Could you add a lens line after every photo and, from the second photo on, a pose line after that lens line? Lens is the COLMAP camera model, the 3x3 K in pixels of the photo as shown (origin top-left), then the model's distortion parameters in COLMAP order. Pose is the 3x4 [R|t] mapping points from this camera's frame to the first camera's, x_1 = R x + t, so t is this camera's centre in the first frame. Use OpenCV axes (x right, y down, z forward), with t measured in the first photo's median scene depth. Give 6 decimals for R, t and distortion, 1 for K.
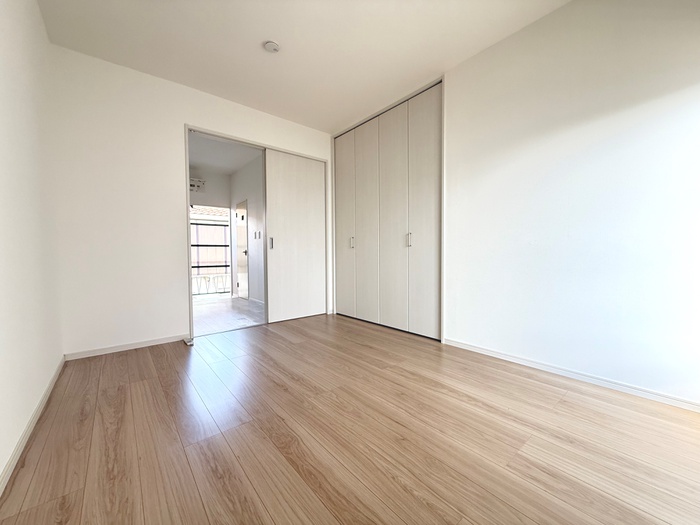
lens RADIAL K [[278.4, 0, 348.4], [0, 278.4, 259.8], [0, 0, 1]] dist [0.000560, 0.000709]
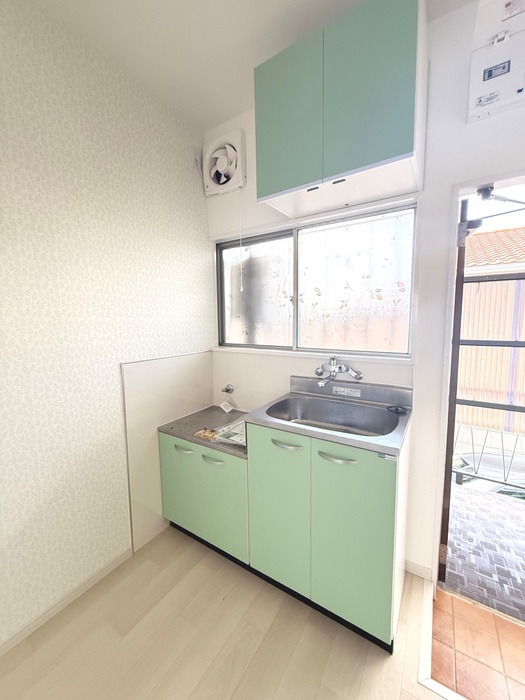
lens RADIAL K [[278.4, 0, 264.6], [0, 278.4, 347.8], [0, 0, 1]] dist [0.000560, 0.000709]
pose [[0.314248, 0.096653, -0.944408, -1.203917], [-0.019200, 0.995247, 0.095467, -0.270618], [0.949147, -0.011868, 0.314611, 2.303875]]
